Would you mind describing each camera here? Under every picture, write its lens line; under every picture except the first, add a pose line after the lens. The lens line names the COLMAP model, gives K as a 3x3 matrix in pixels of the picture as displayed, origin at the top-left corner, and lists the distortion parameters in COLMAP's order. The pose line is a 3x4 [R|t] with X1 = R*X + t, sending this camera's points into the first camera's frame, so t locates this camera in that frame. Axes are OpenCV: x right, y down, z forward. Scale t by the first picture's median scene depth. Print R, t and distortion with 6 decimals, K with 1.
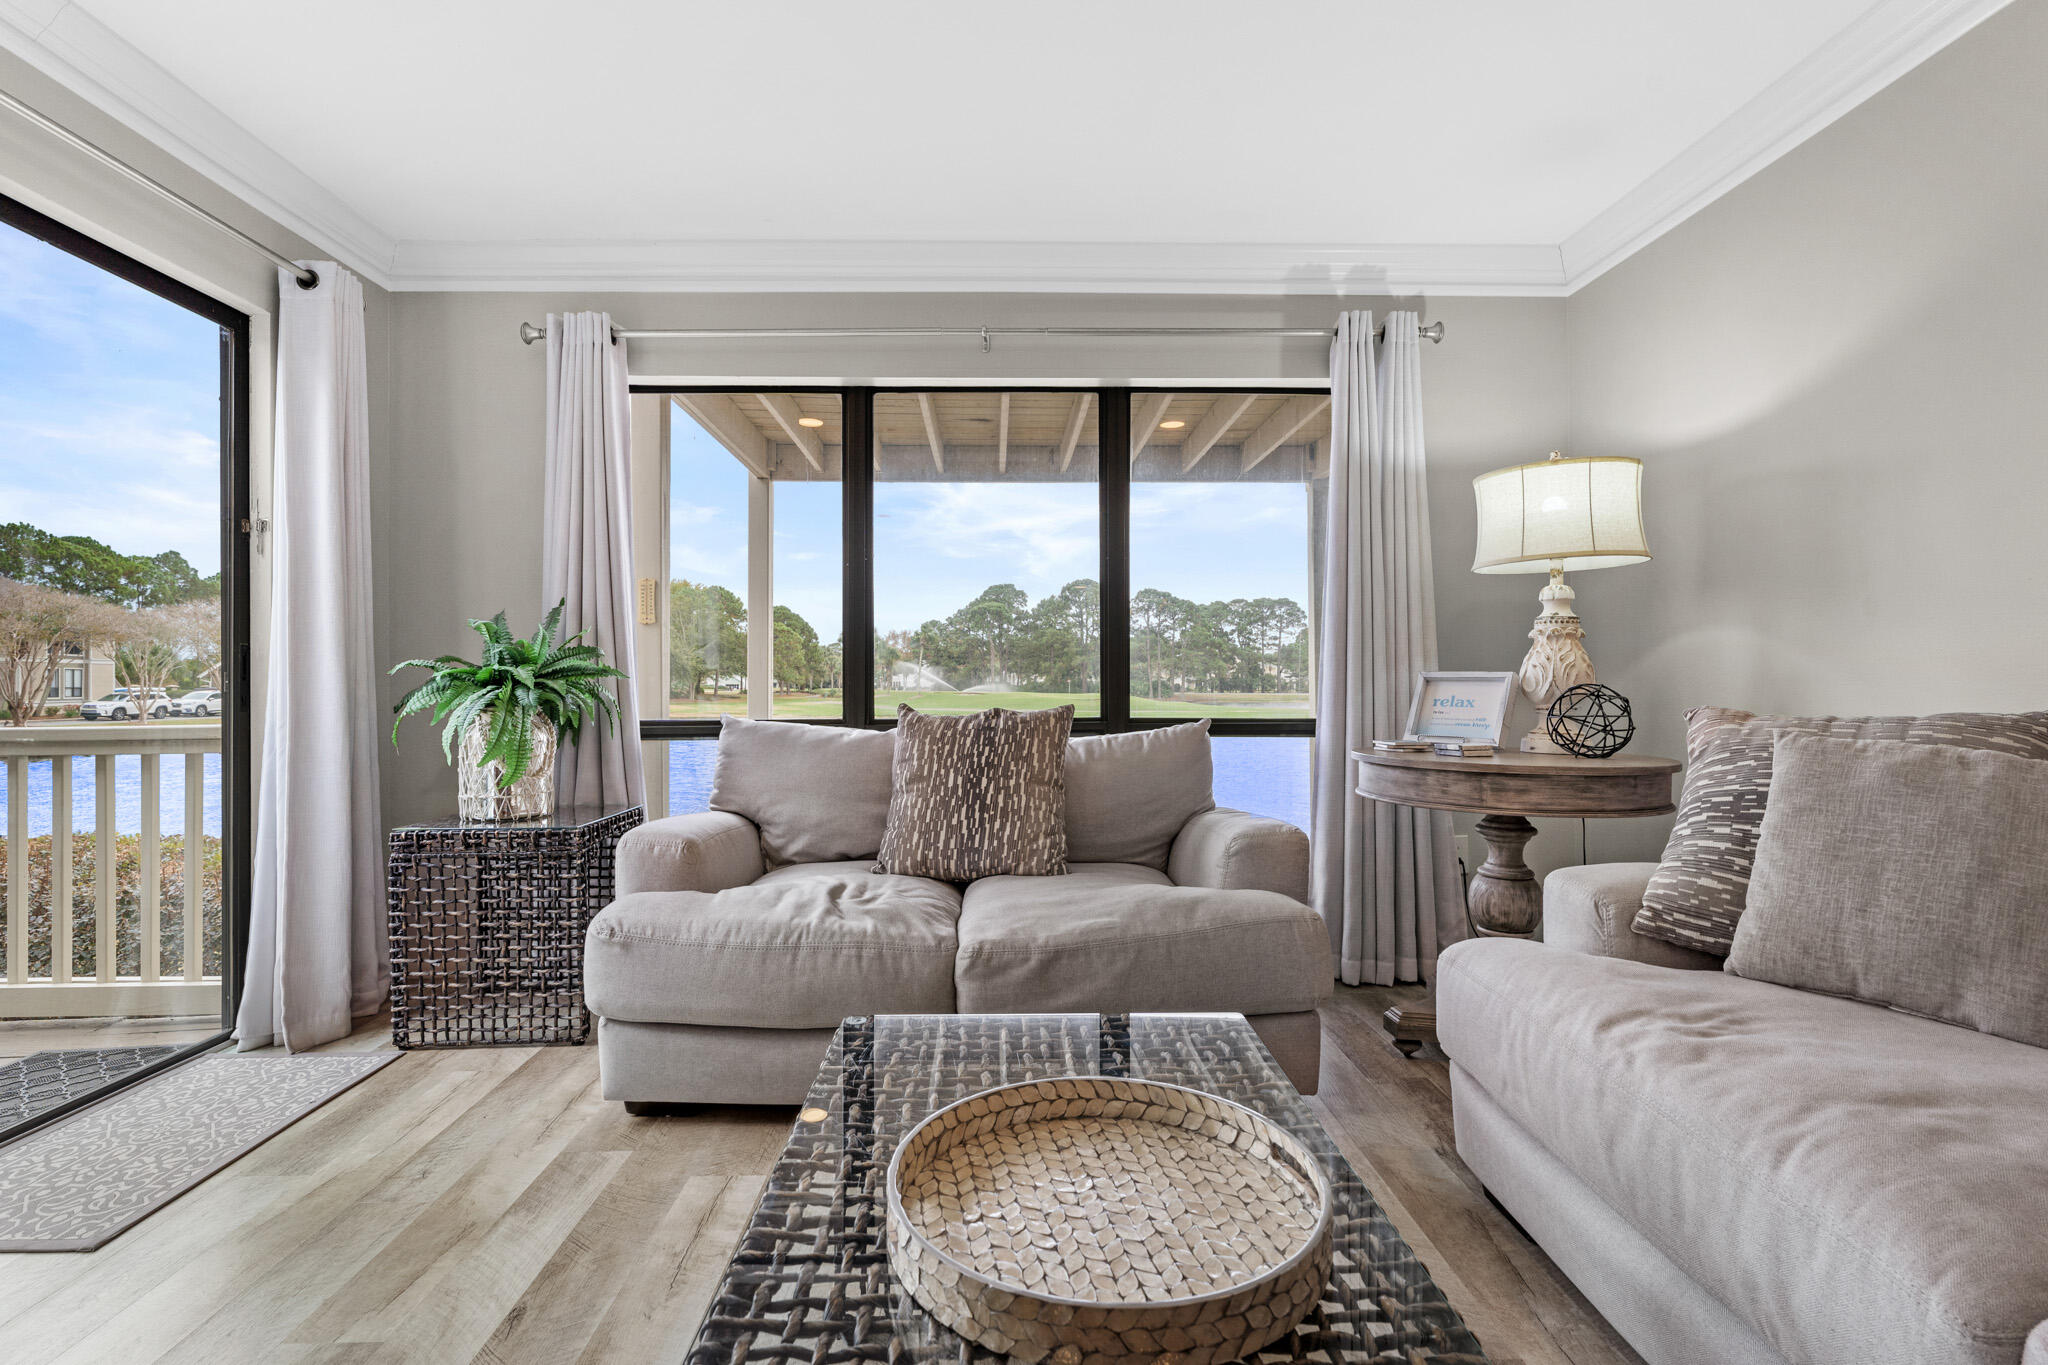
lens RADIAL K [[958.4, 0, 1027.7], [0, 958.4, 674.0], [0, 0, 1]] dist [-0.008288, -0.001143]
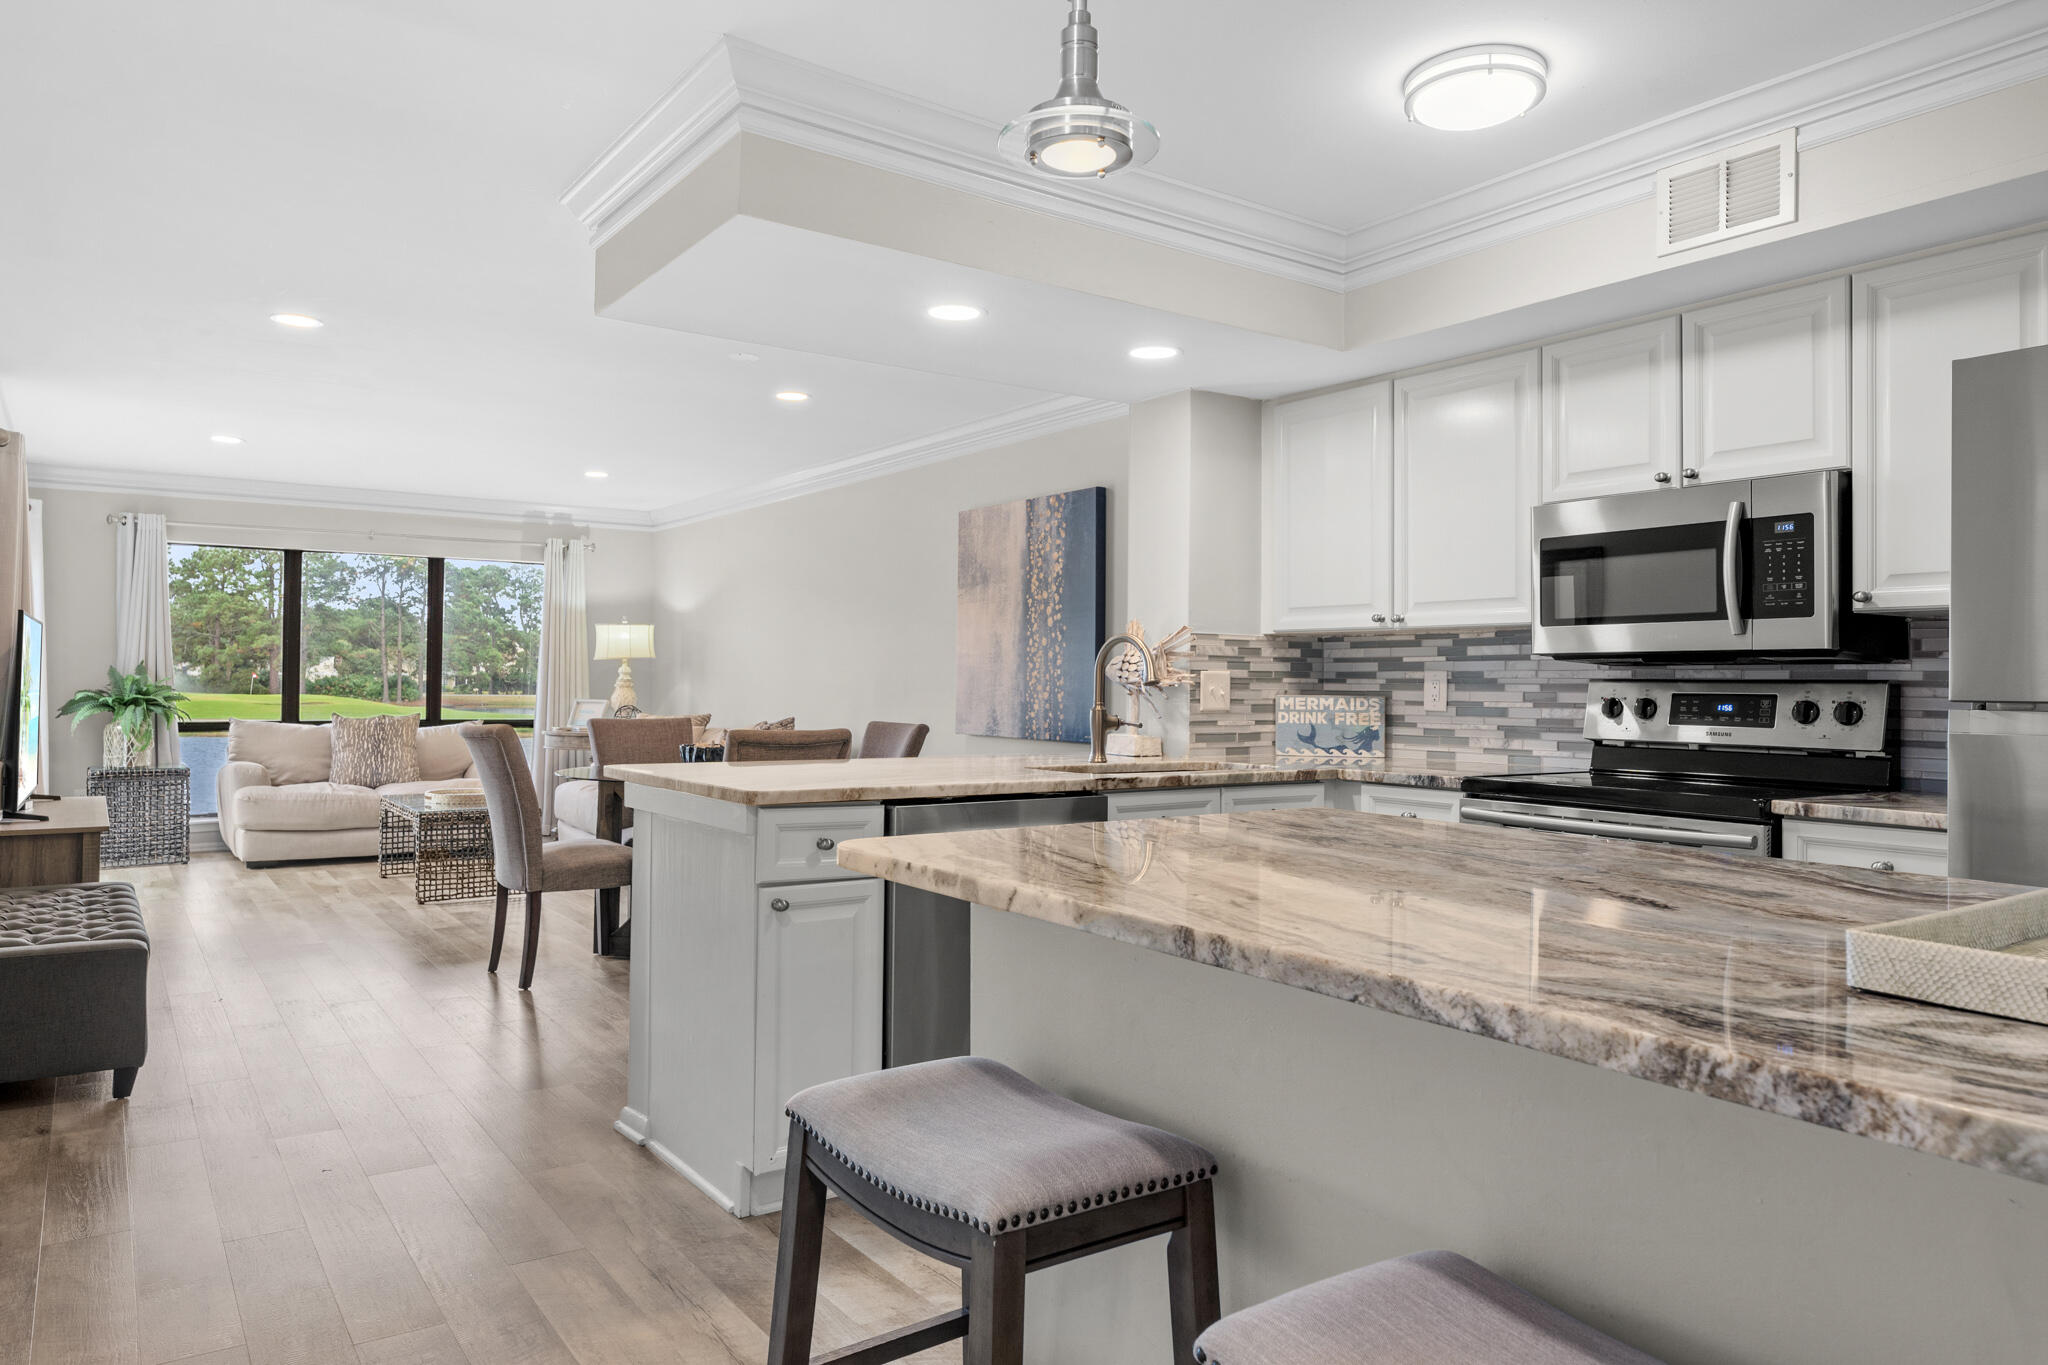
lens RADIAL K [[1319.1, 0, 1012.1], [0, 1319.1, 667.7], [0, 0, 1]] dist [0.001871, -0.006540]
pose [[0.840138, 0.016973, 0.542107, -0.480169], [-0.016631, 0.999846, -0.005531, -0.083561], [-0.542118, -0.004369, 0.840291, -2.444720]]
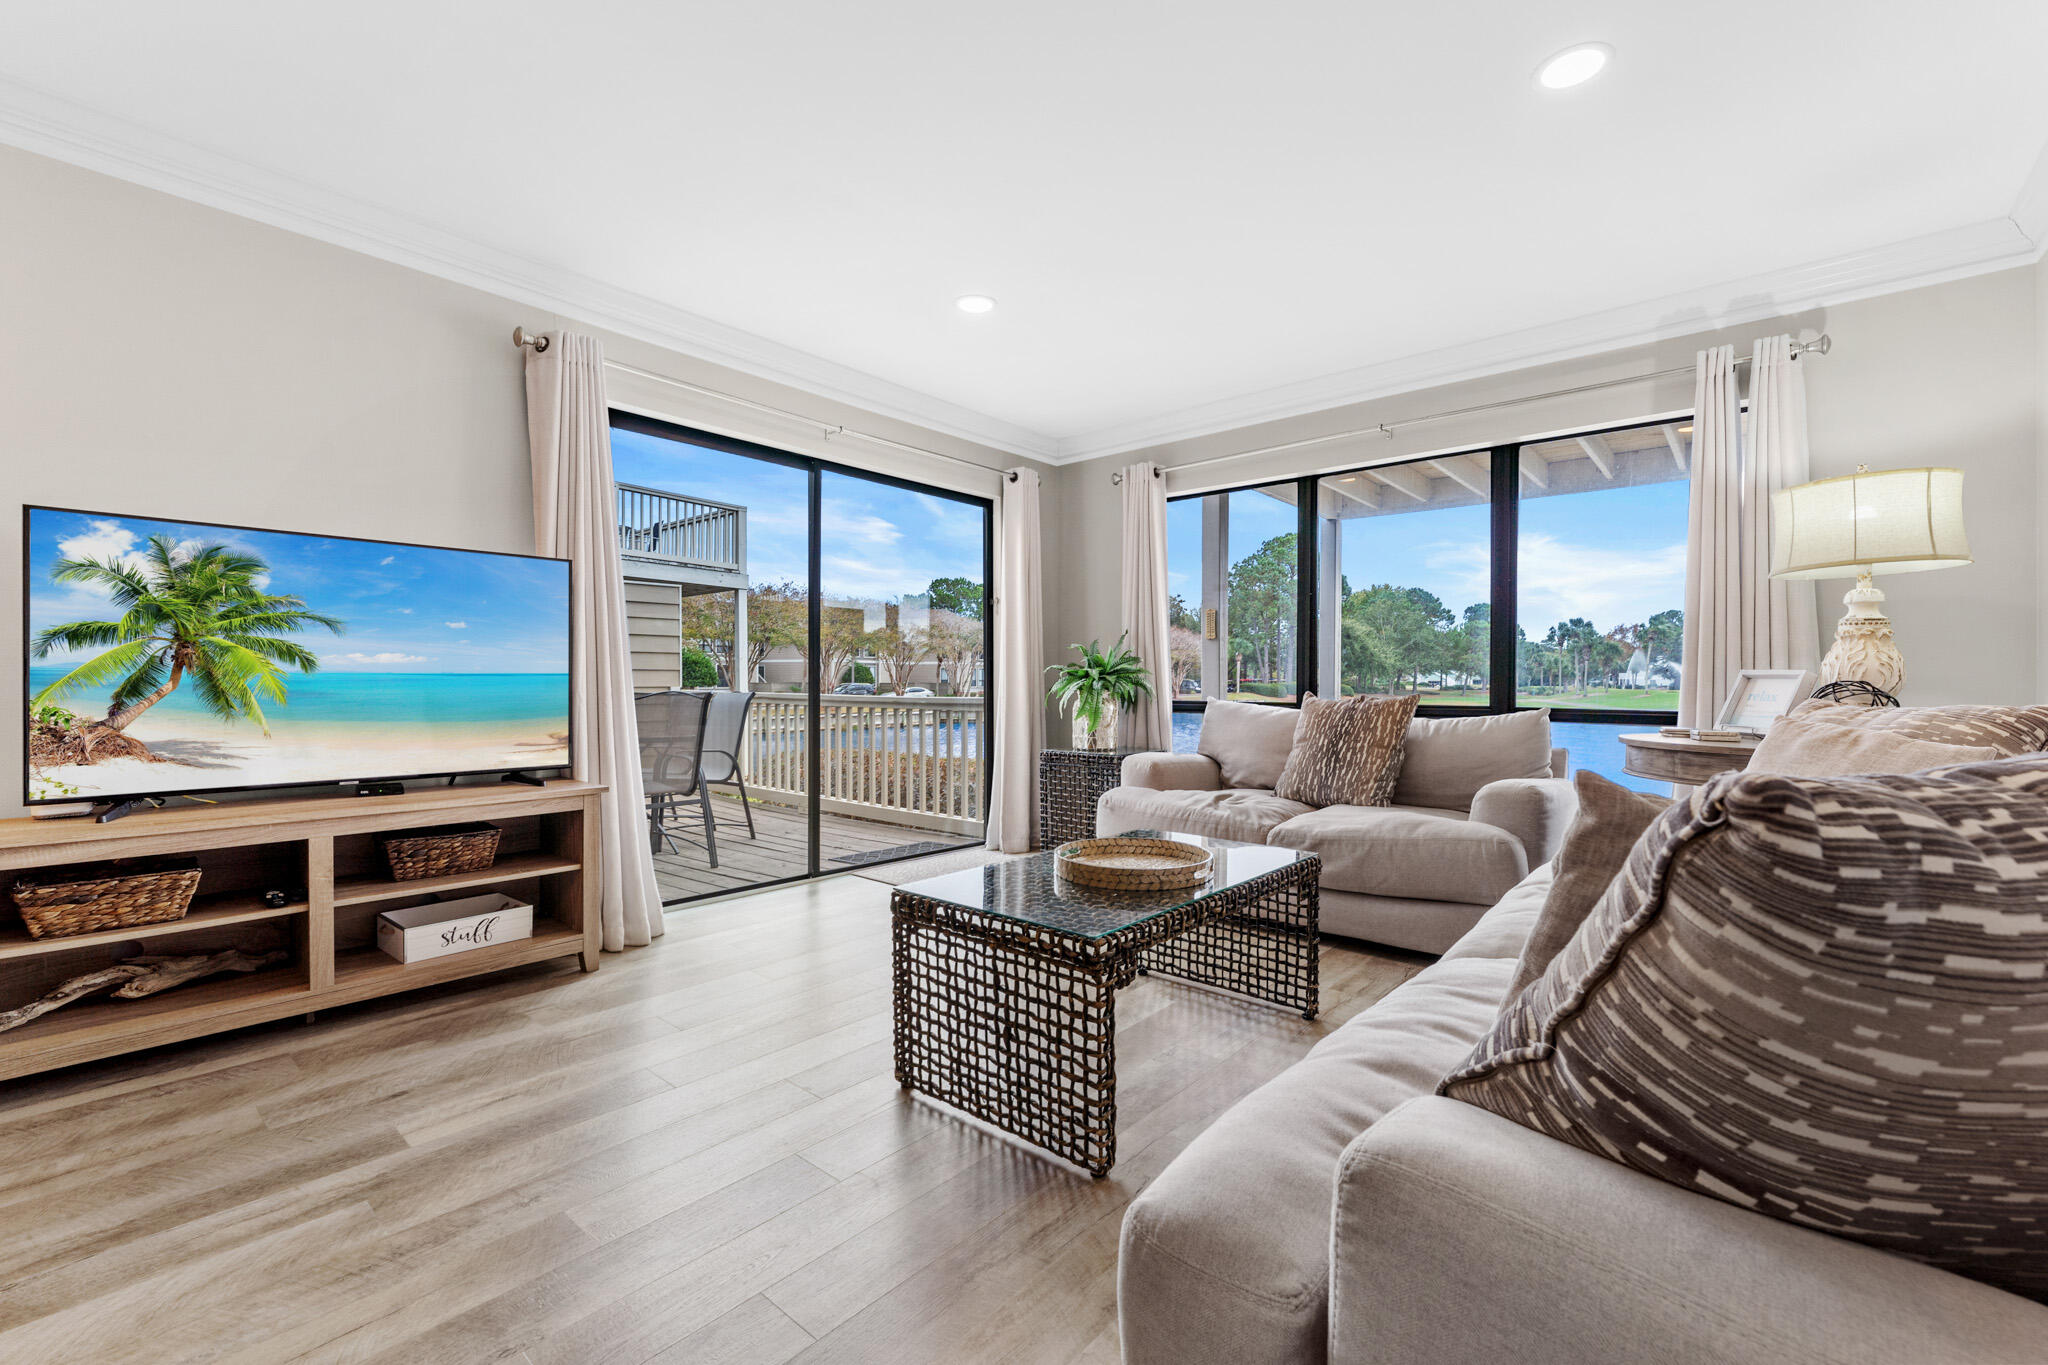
lens RADIAL K [[884.5, 0, 1025.2], [0, 884.5, 686.0], [0, 0, 1]] dist [-0.007856, 0.000770]
pose [[0.740220, 0.010764, -0.672279, 0.492832], [0.000466, 0.999863, 0.016522, -0.001191], [0.672365, -0.012543, 0.740114, -0.344399]]
